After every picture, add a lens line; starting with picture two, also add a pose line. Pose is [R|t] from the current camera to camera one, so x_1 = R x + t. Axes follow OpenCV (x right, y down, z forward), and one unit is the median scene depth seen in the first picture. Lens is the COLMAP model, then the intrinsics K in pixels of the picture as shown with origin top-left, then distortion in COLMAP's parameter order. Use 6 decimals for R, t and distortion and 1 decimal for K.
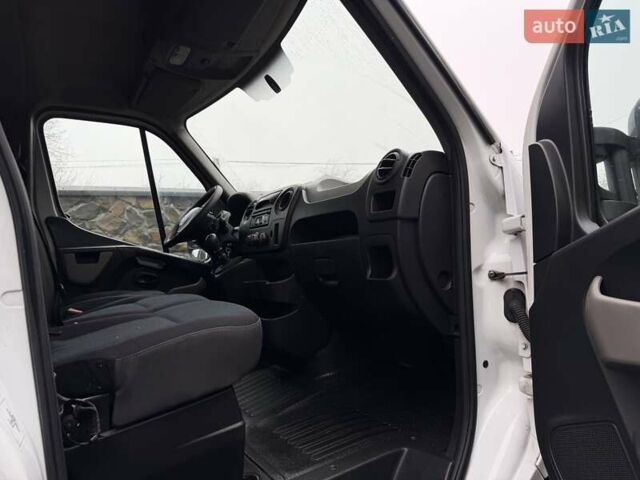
lens RADIAL K [[450.4, 0, 320.0], [0, 450.4, 240.0], [0, 0, 1]] dist [0.091443, -0.104536]
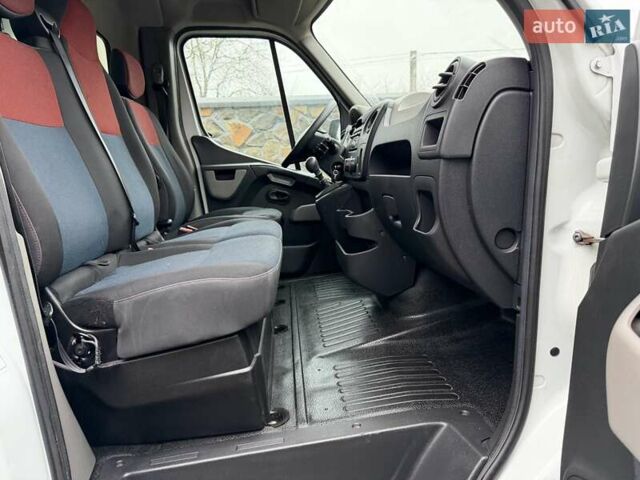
lens RADIAL K [[461.6, 0, 320.6], [0, 461.6, 244.9], [0, 0, 1]] dist [0.005631, -0.000240]
pose [[0.913452, 0.082756, -0.398443, 0.285983], [0.005946, 0.976286, 0.216405, -0.067466], [0.406903, -0.200045, 0.891298, 0.180223]]
